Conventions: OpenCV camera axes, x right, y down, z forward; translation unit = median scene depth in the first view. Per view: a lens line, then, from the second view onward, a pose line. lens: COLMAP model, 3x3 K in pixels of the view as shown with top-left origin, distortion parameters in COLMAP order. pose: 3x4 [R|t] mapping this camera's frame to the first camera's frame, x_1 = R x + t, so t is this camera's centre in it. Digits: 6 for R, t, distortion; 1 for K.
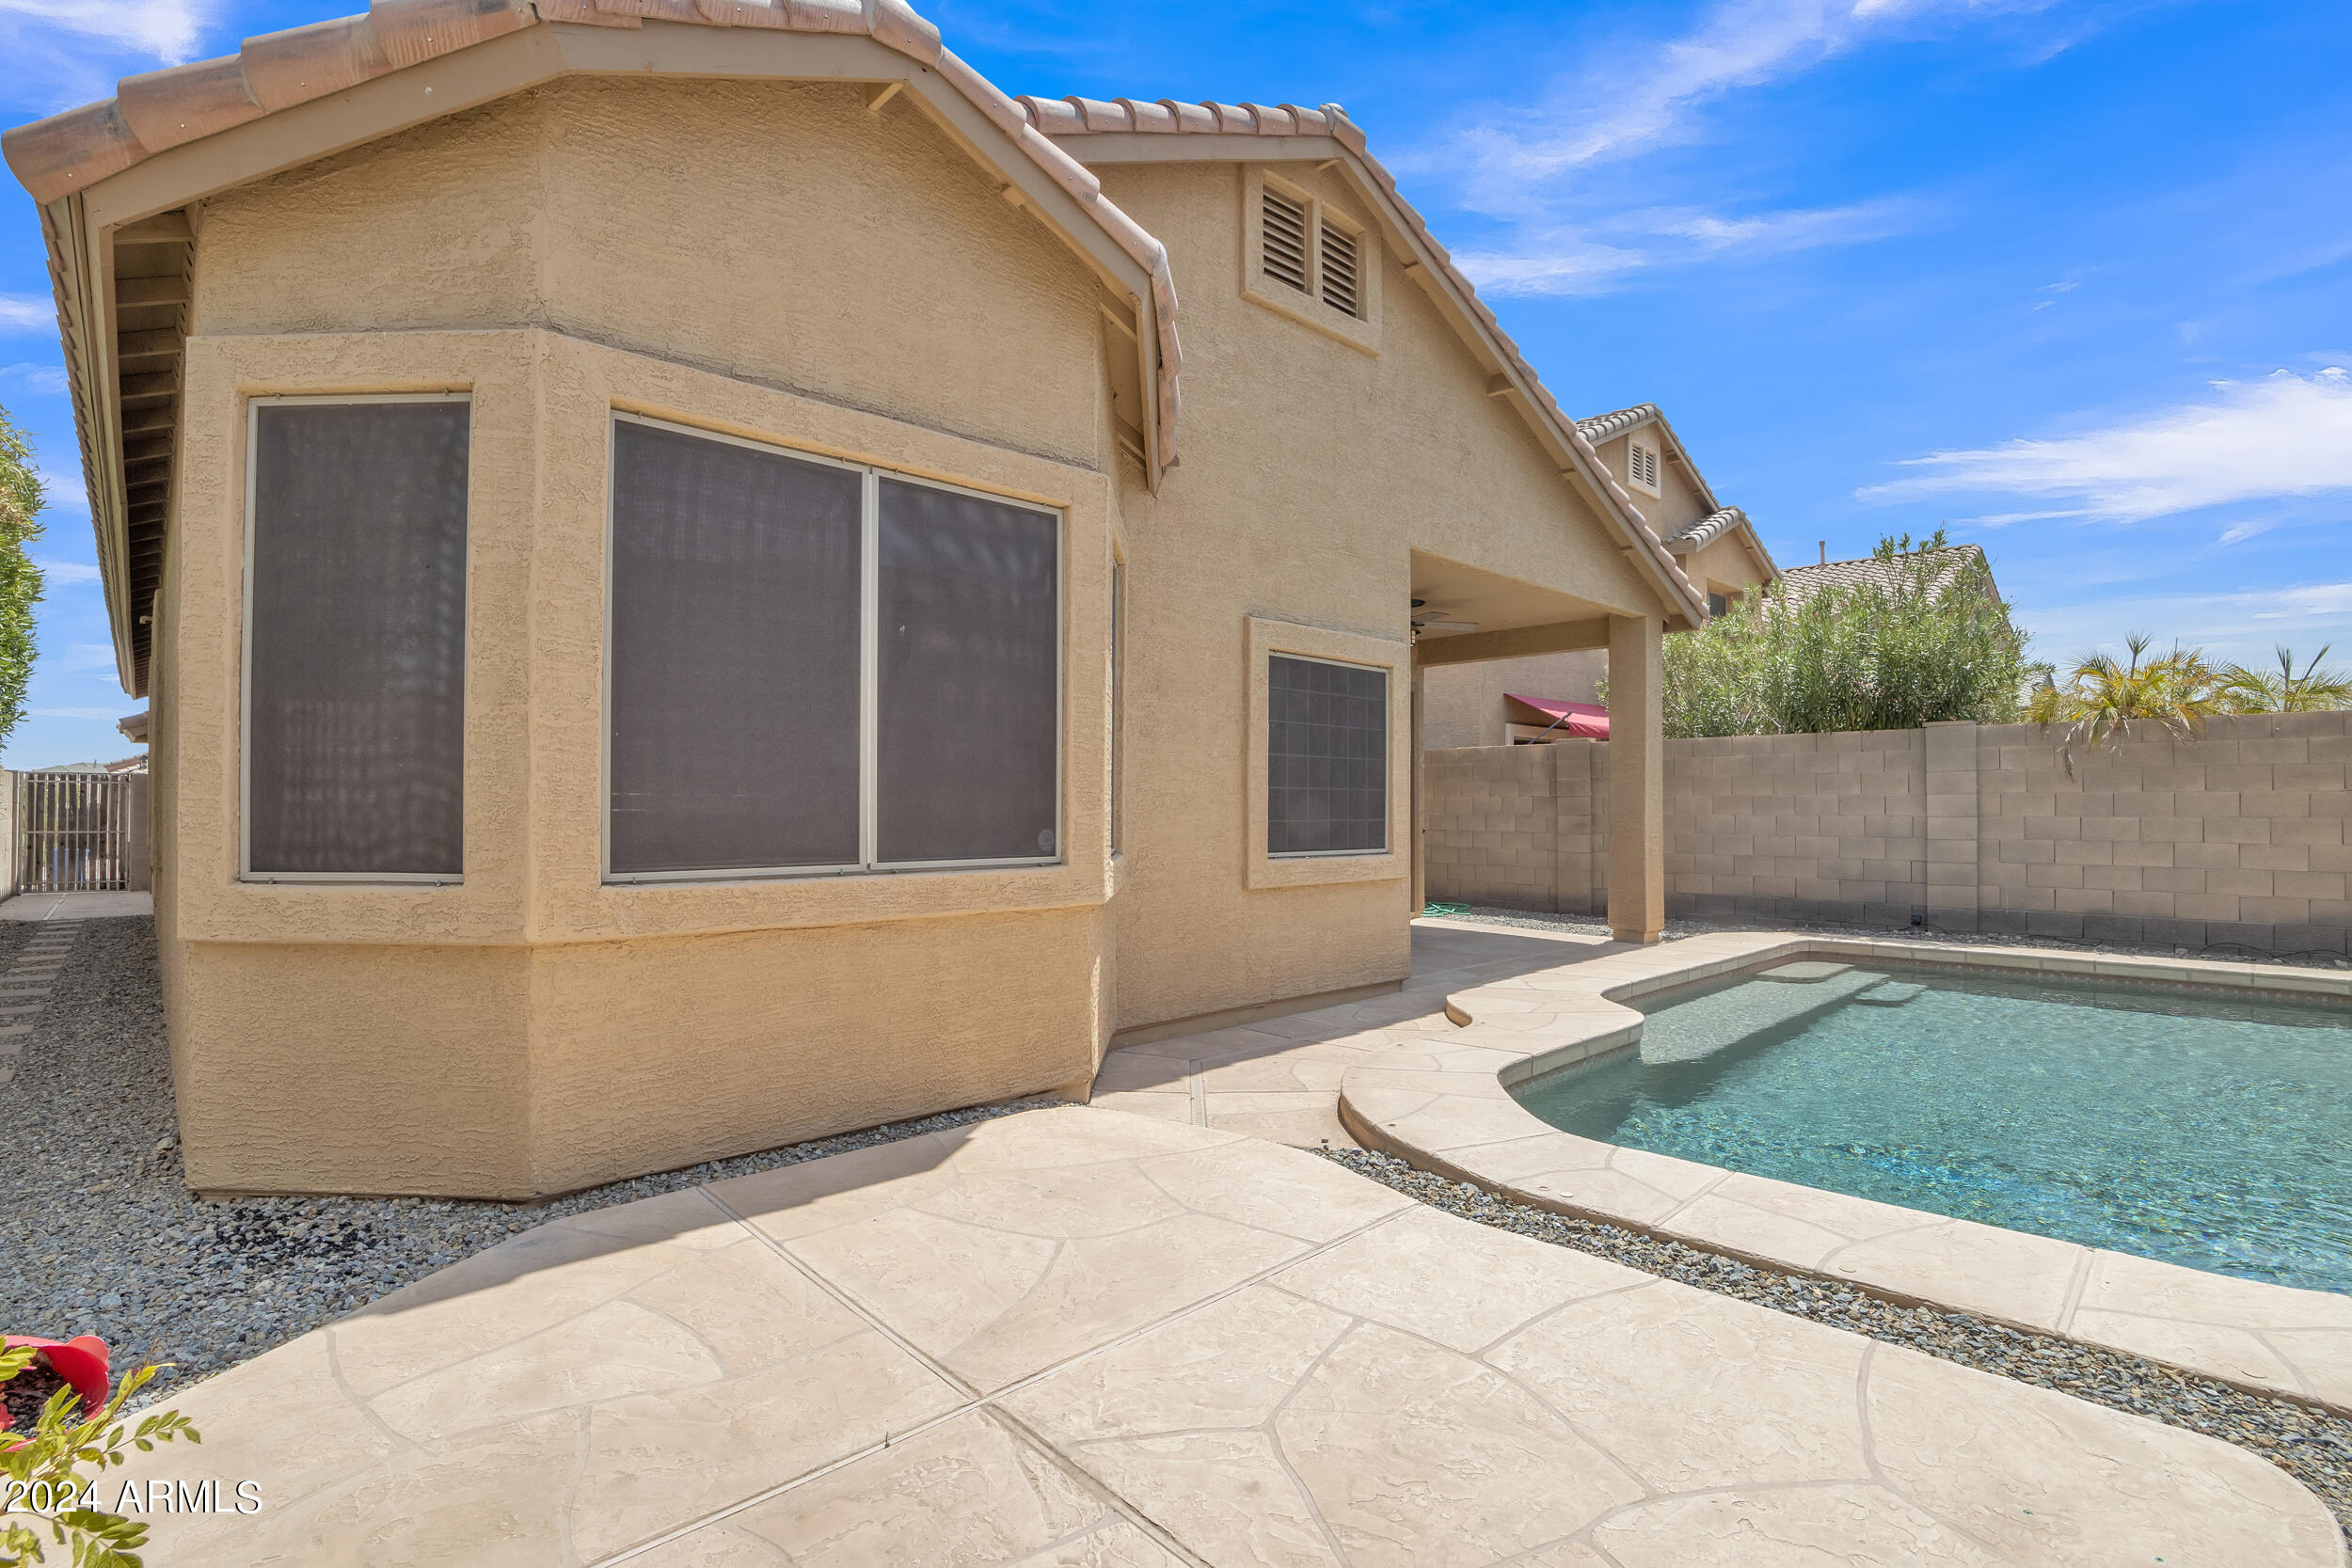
lens RADIAL K [[1118.4, 0, 1172.3], [0, 1118.4, 800.0], [0, 0, 1]] dist [-0.033507, 0.004649]
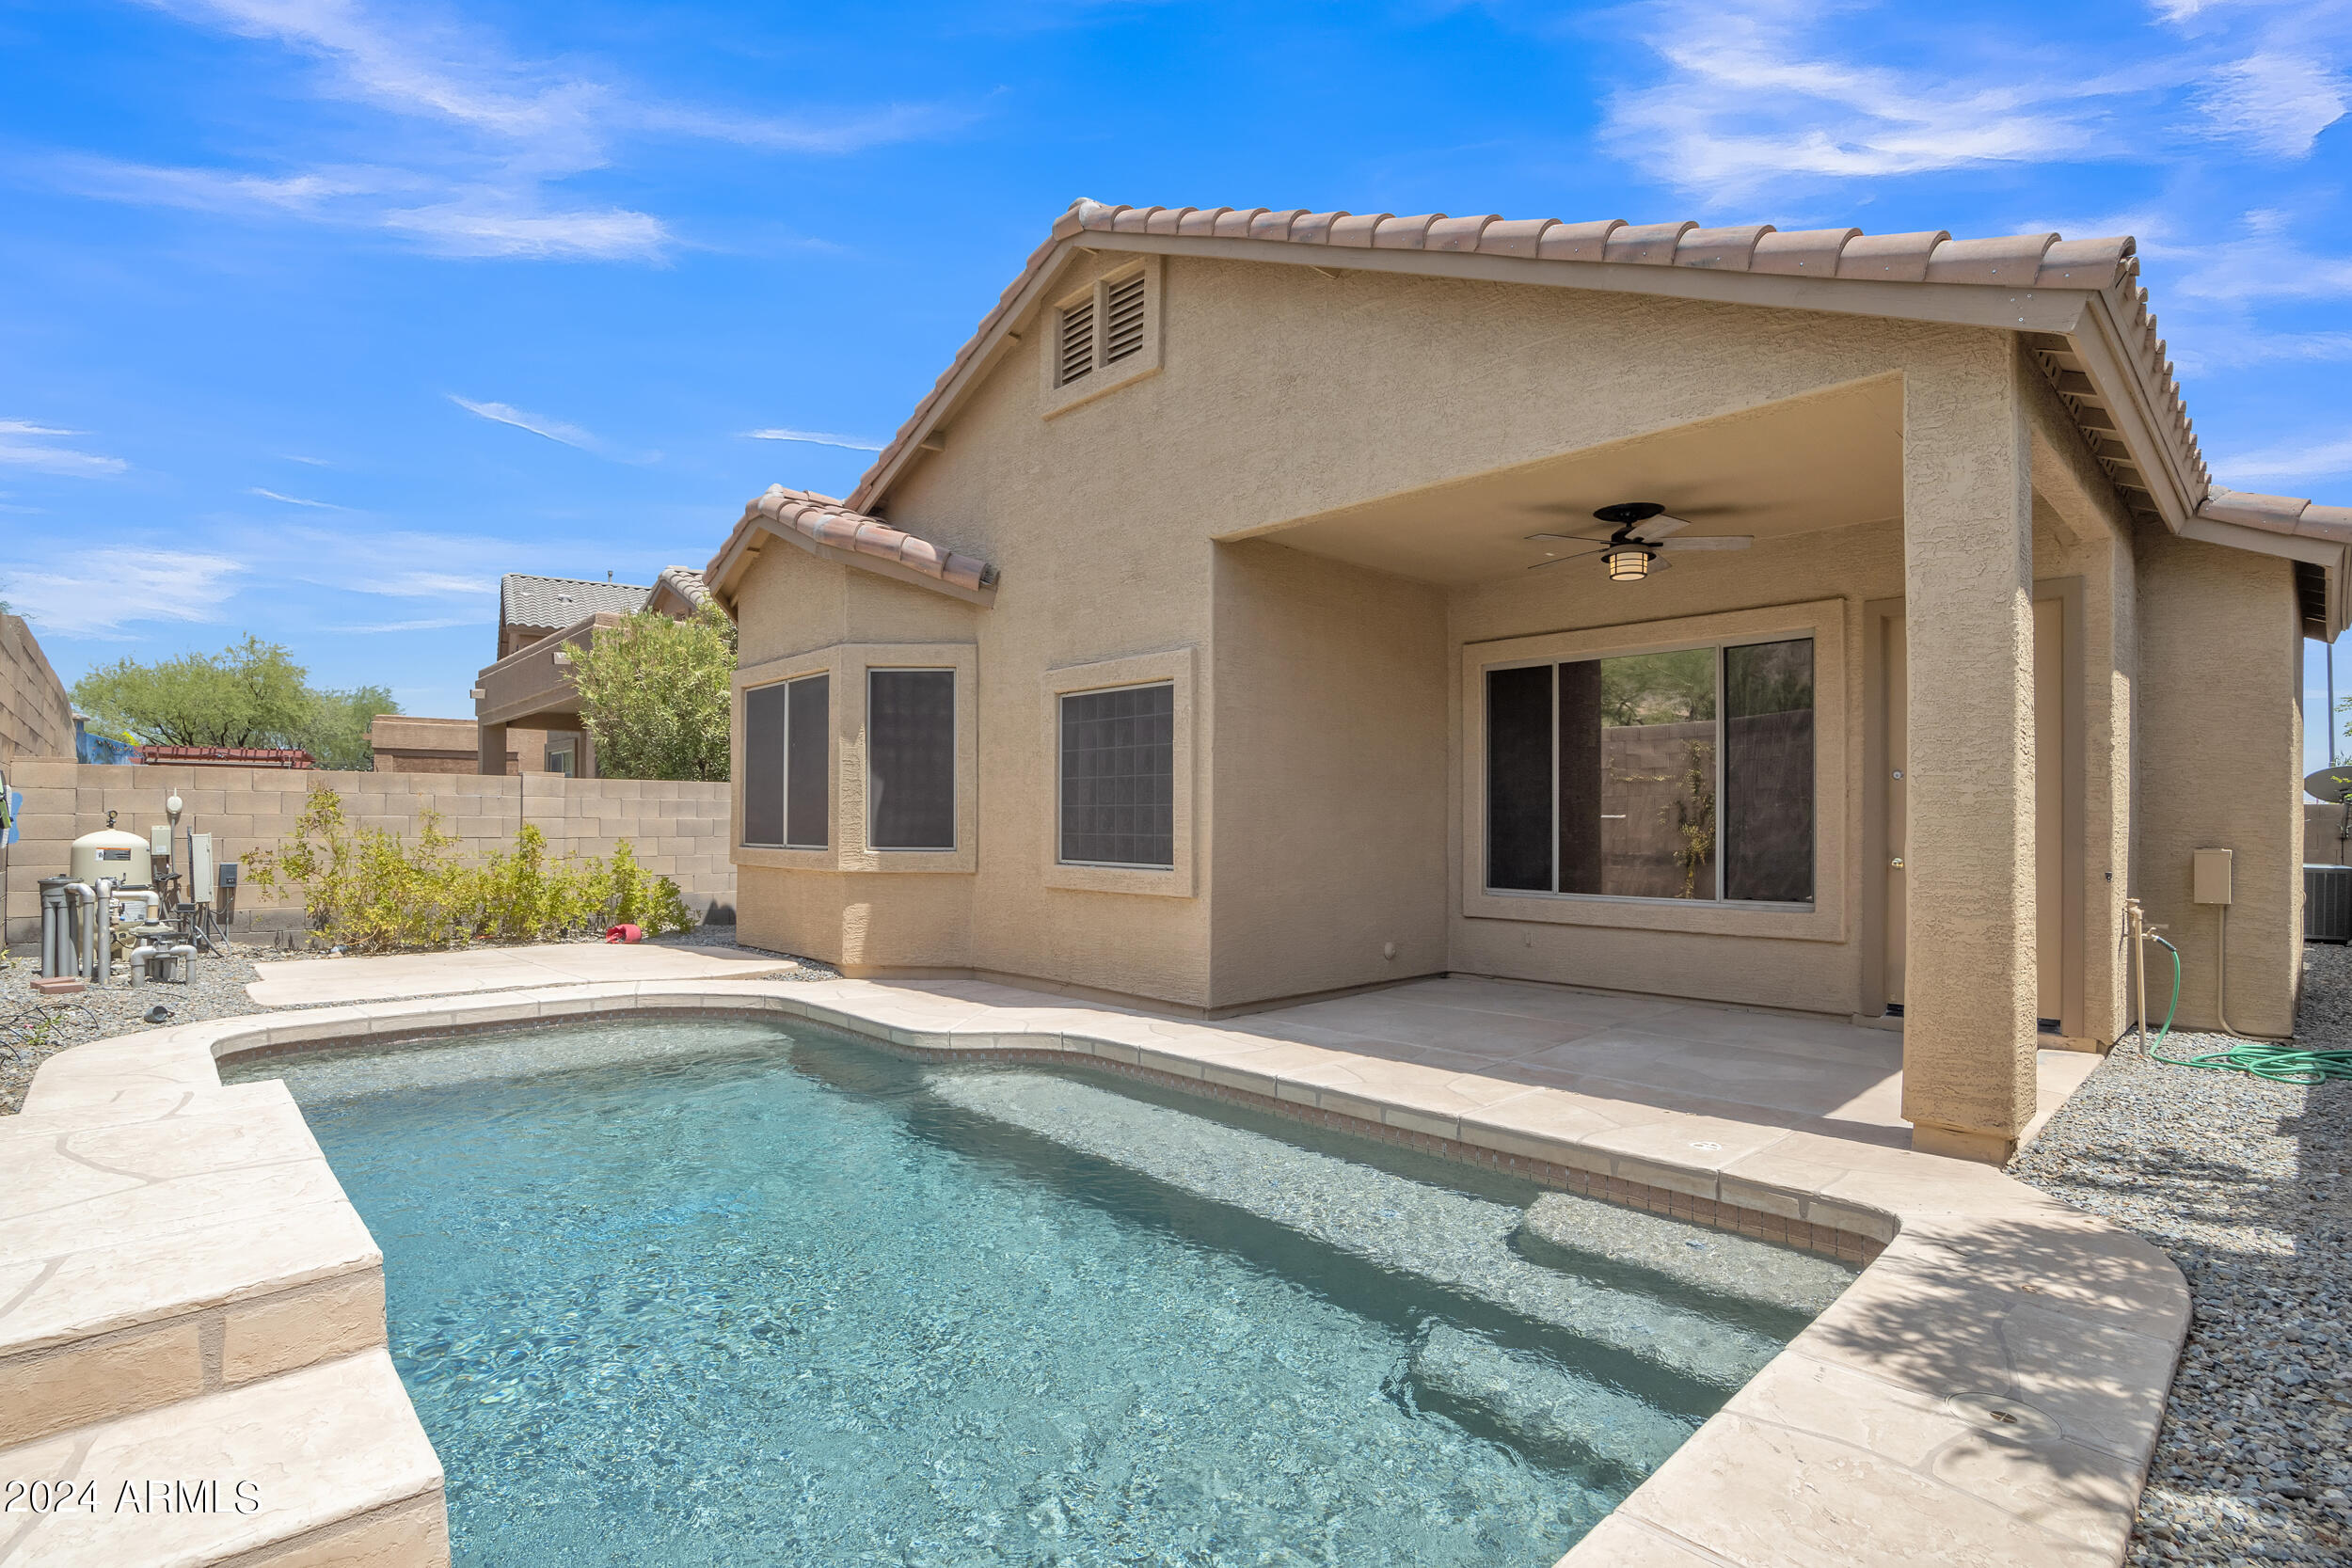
lens RADIAL K [[1118.4, 0, 1172.3], [0, 1118.4, 800.0], [0, 0, 1]] dist [-0.033507, 0.004649]
pose [[-0.011394, -0.011721, -0.999866, 1.245841], [0.007192, 0.999904, -0.011803, -0.002374], [0.999909, -0.007325, -0.011309, 1.082661]]
